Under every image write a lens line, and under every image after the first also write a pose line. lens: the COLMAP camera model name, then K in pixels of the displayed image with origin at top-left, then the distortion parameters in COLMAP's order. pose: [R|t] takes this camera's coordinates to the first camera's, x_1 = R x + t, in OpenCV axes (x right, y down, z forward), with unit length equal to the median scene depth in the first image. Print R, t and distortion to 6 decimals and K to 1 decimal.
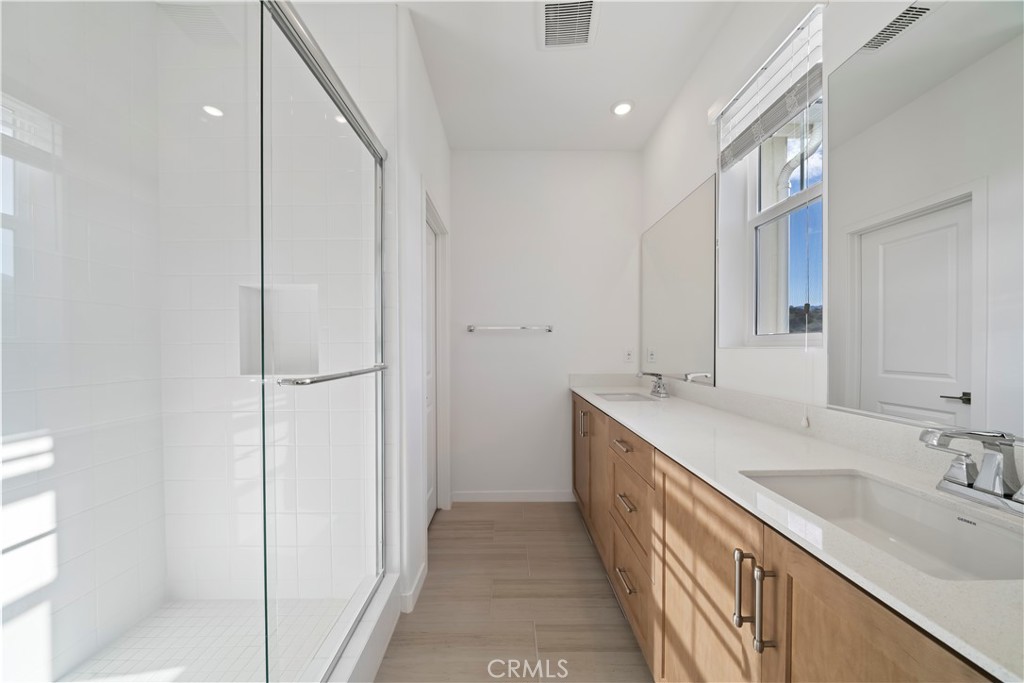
lens RADIAL K [[351.6, 0, 516.6], [0, 351.6, 349.3], [0, 0, 1]] dist [-0.003000, -0.000252]
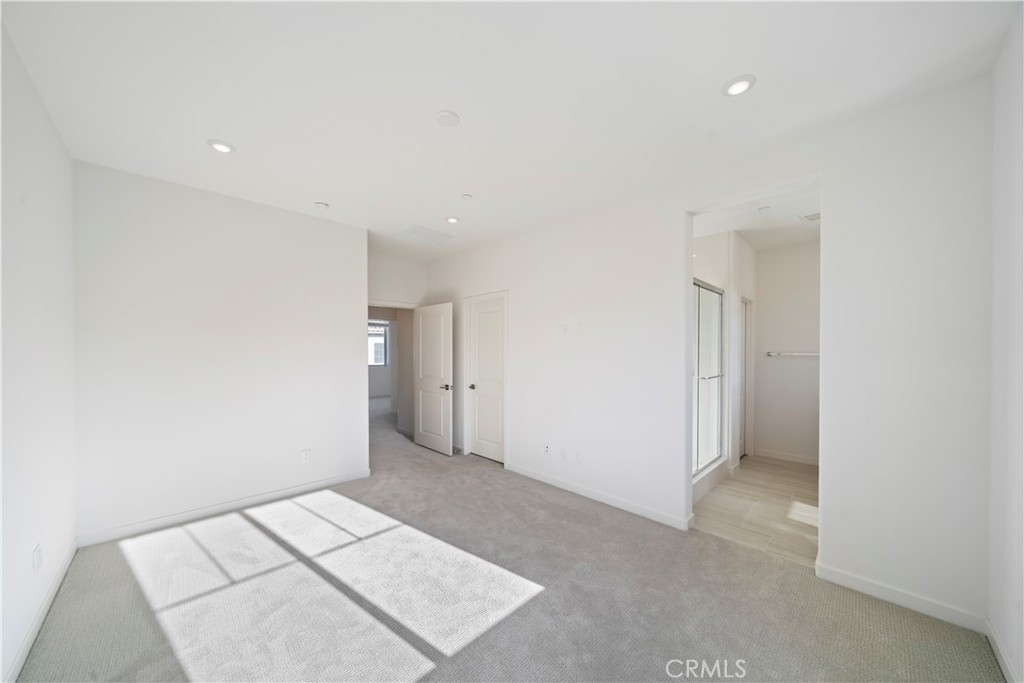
lens RADIAL K [[351.6, 0, 509.8], [0, 351.6, 349.2], [0, 0, 1]] dist [-0.003000, -0.000252]
pose [[0.687996, 0.010268, -0.725642, 0.358093], [-0.010616, 0.999935, 0.004083, -0.109095], [0.725637, 0.004895, 0.688060, -1.627731]]
